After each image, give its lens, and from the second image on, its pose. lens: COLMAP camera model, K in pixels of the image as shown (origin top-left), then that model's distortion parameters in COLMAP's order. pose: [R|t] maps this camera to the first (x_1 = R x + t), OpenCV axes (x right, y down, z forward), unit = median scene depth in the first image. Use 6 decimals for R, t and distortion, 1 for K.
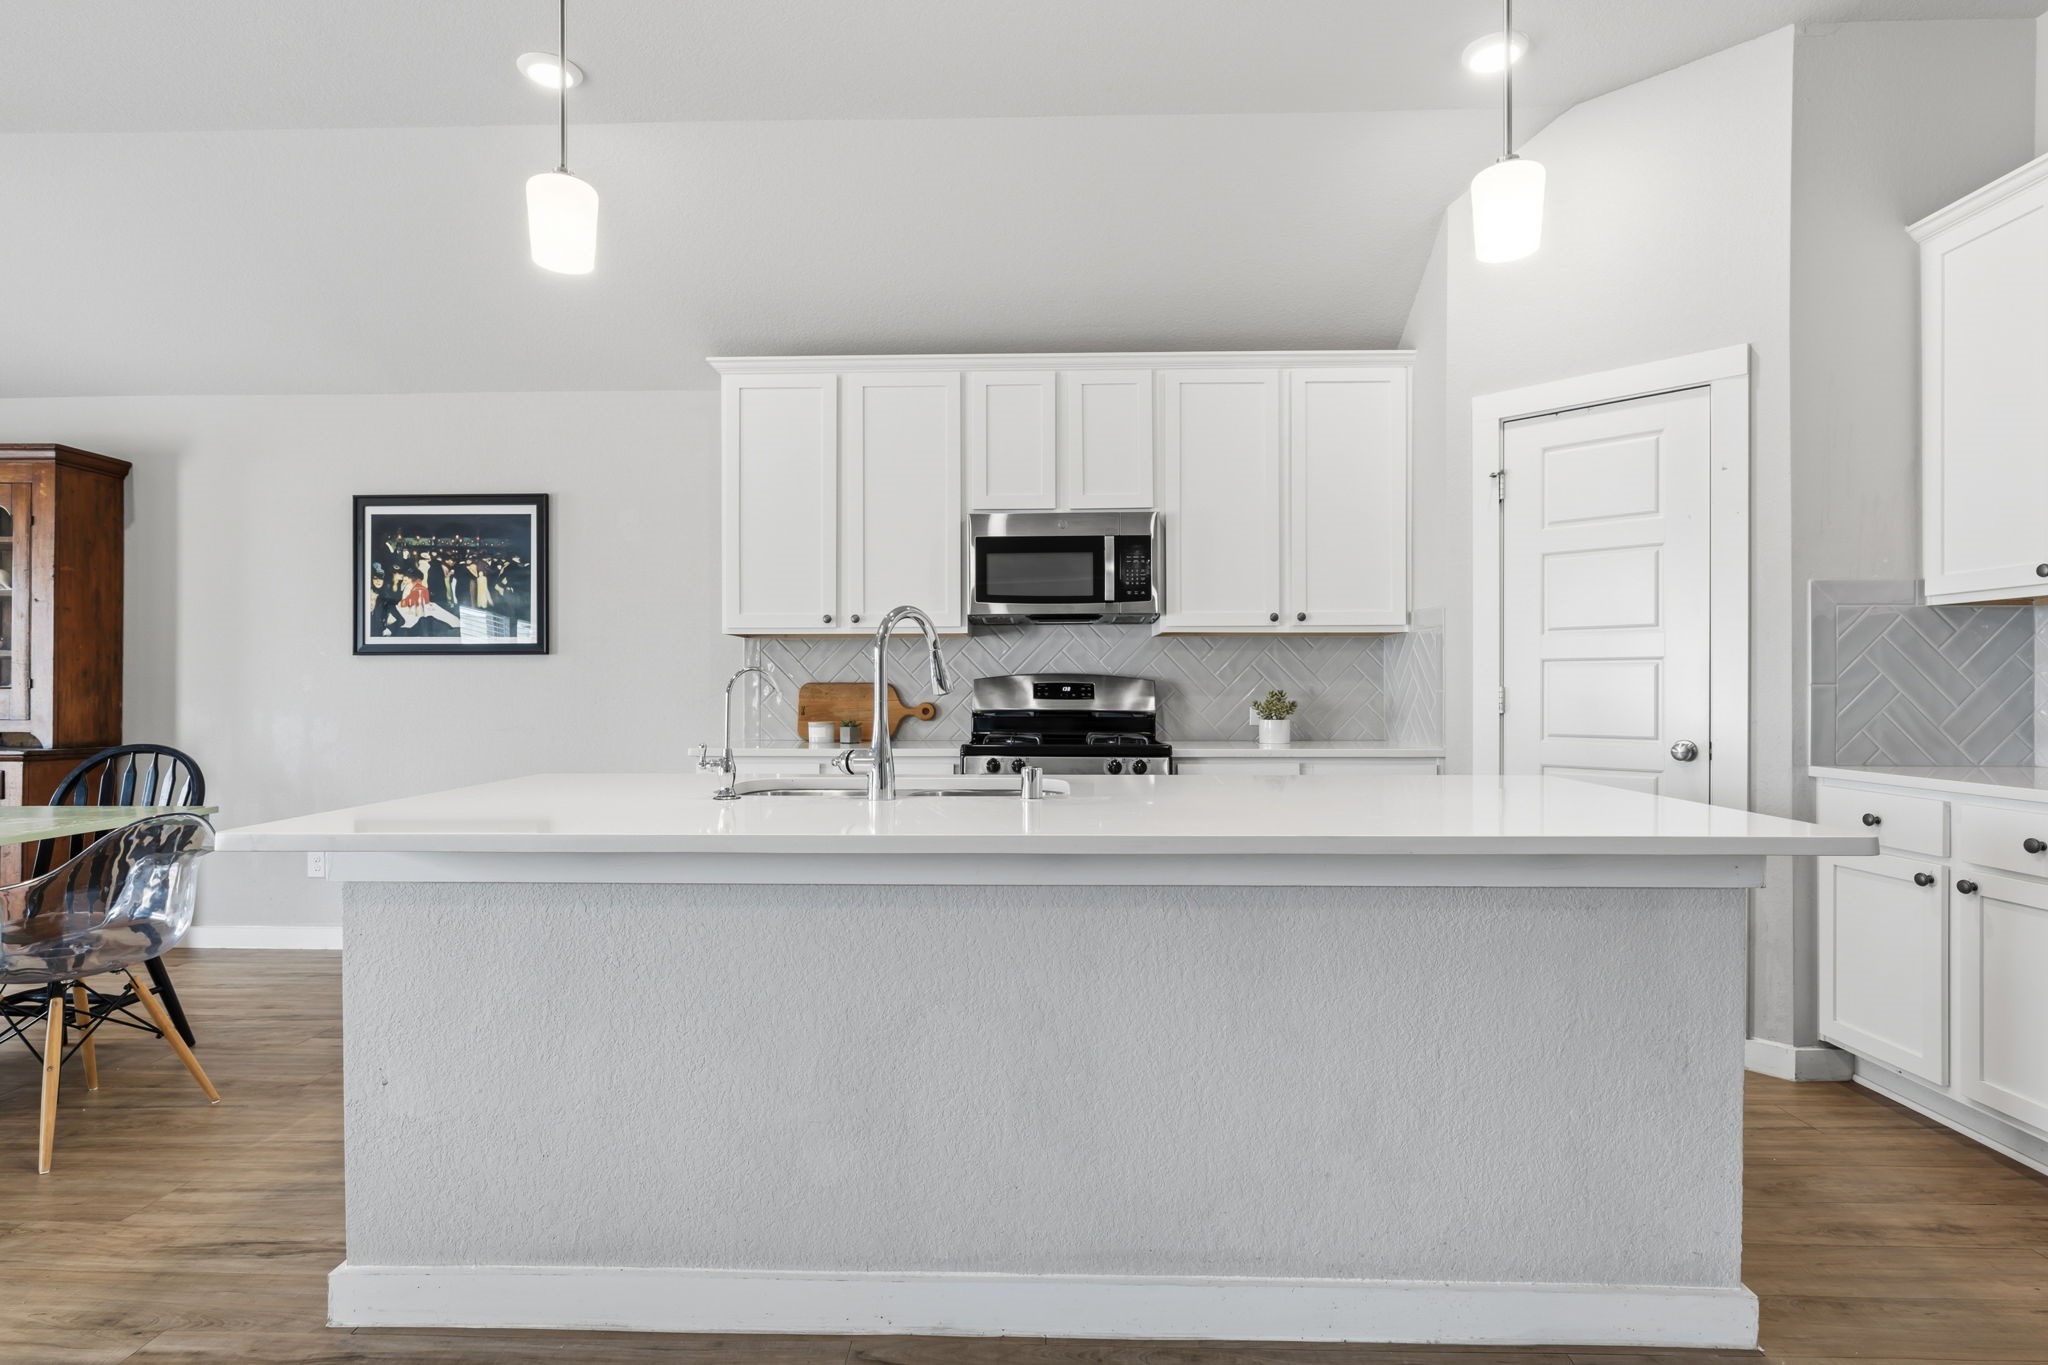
lens RADIAL K [[1045.4, 0, 1023.7], [0, 1045.4, 707.1], [0, 0, 1]] dist [-0.005113, 0.000492]
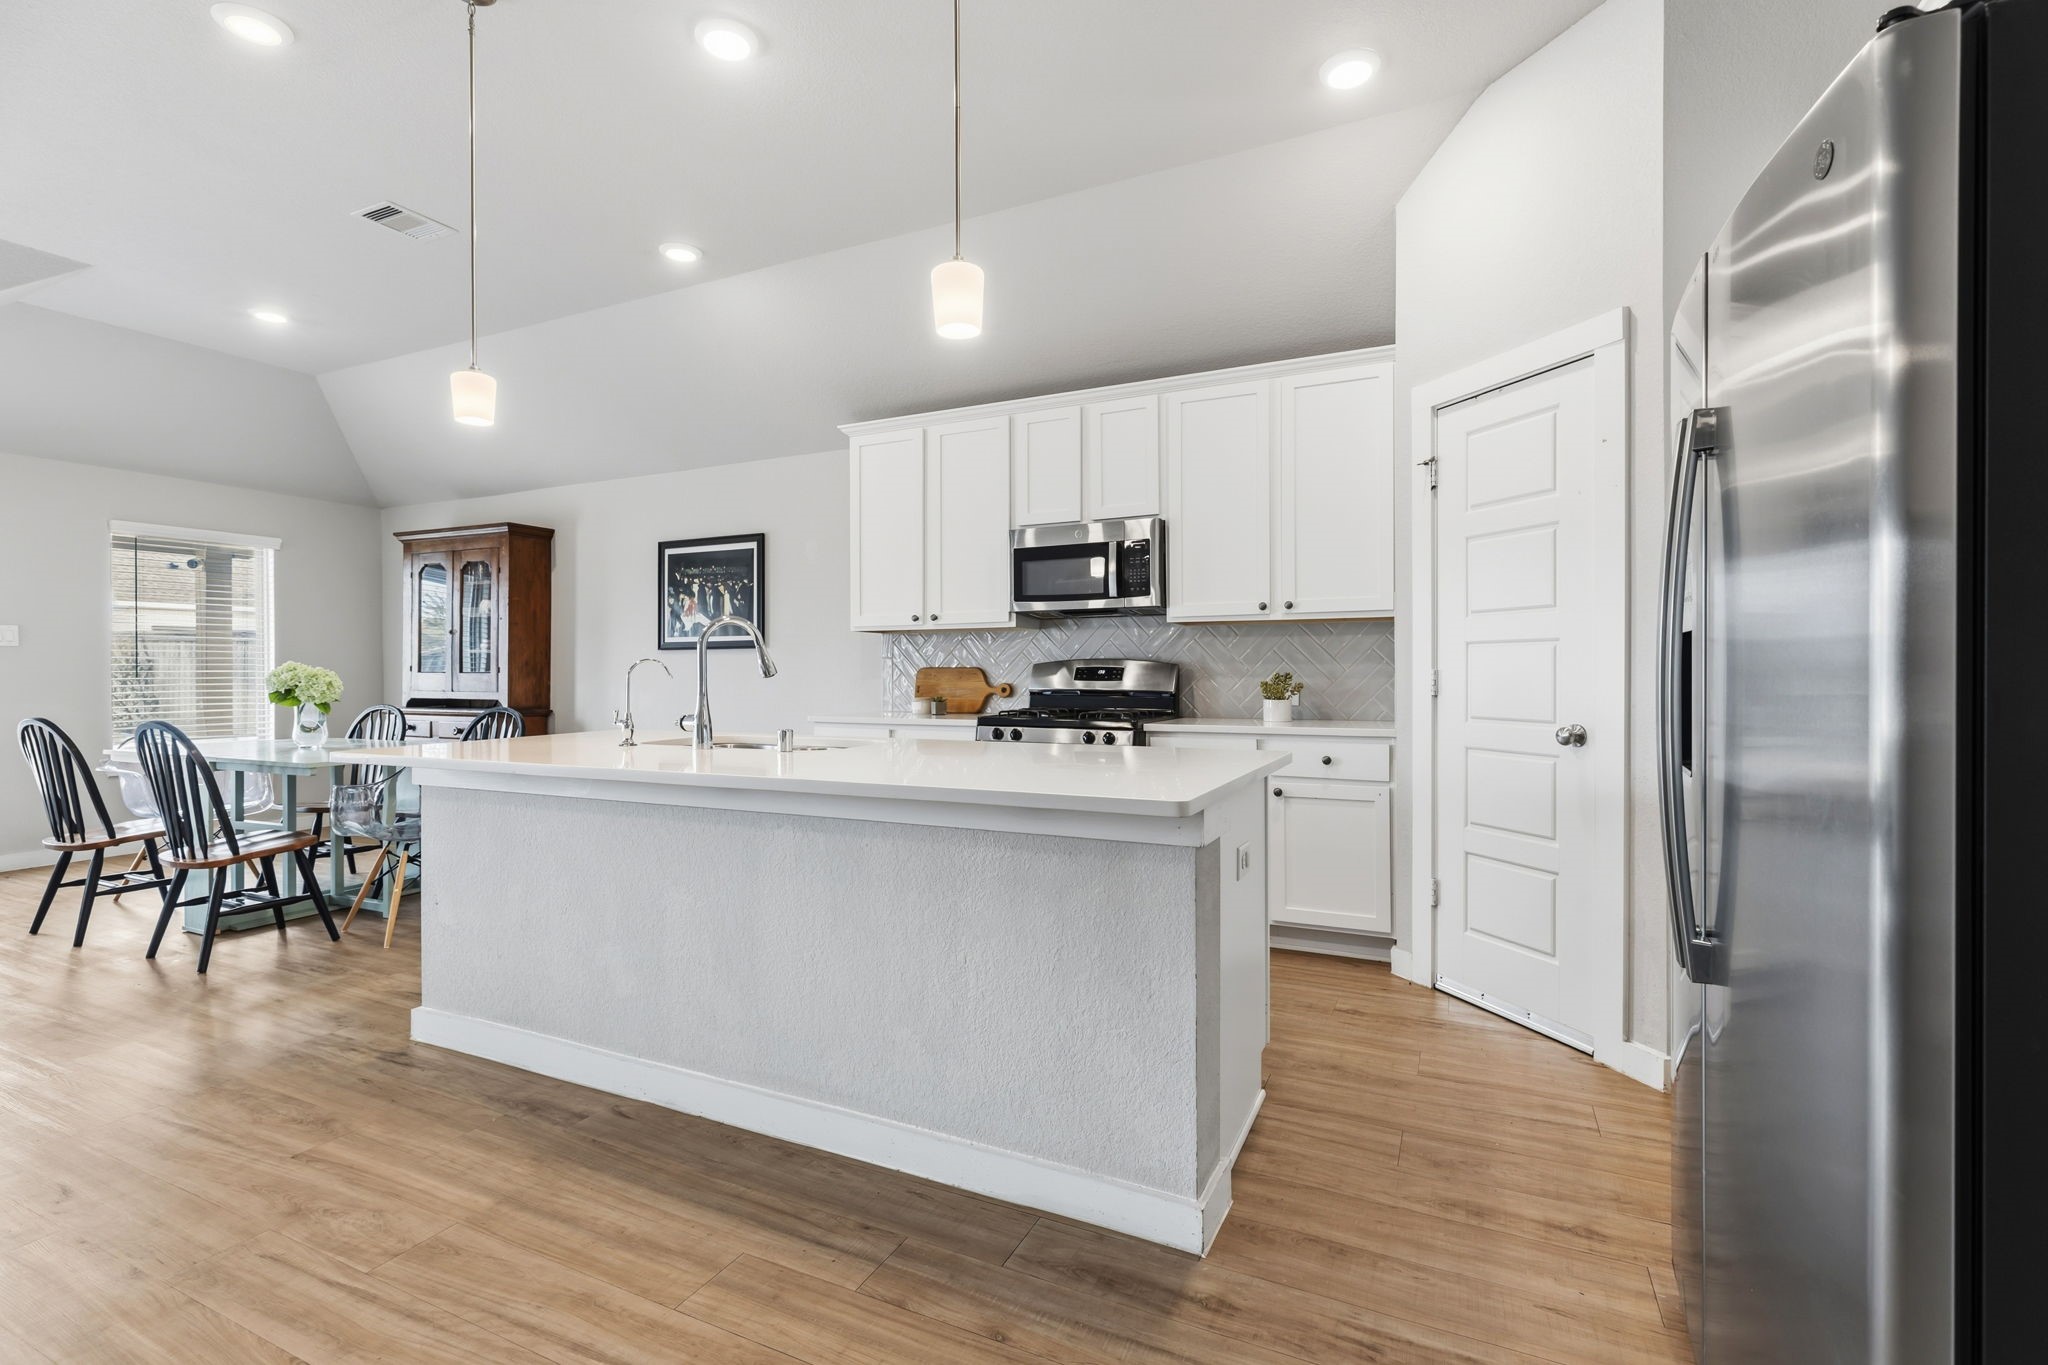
lens RADIAL K [[953.8, 0, 1024.0], [0, 953.8, 682.5], [0, 0, 1]] dist [0.002355, 0.000306]
pose [[0.907976, 0.002448, -0.419015, 0.425982], [-0.004541, 0.999982, -0.003998, -0.000832], [0.418997, 0.005533, 0.907971, -0.012477]]
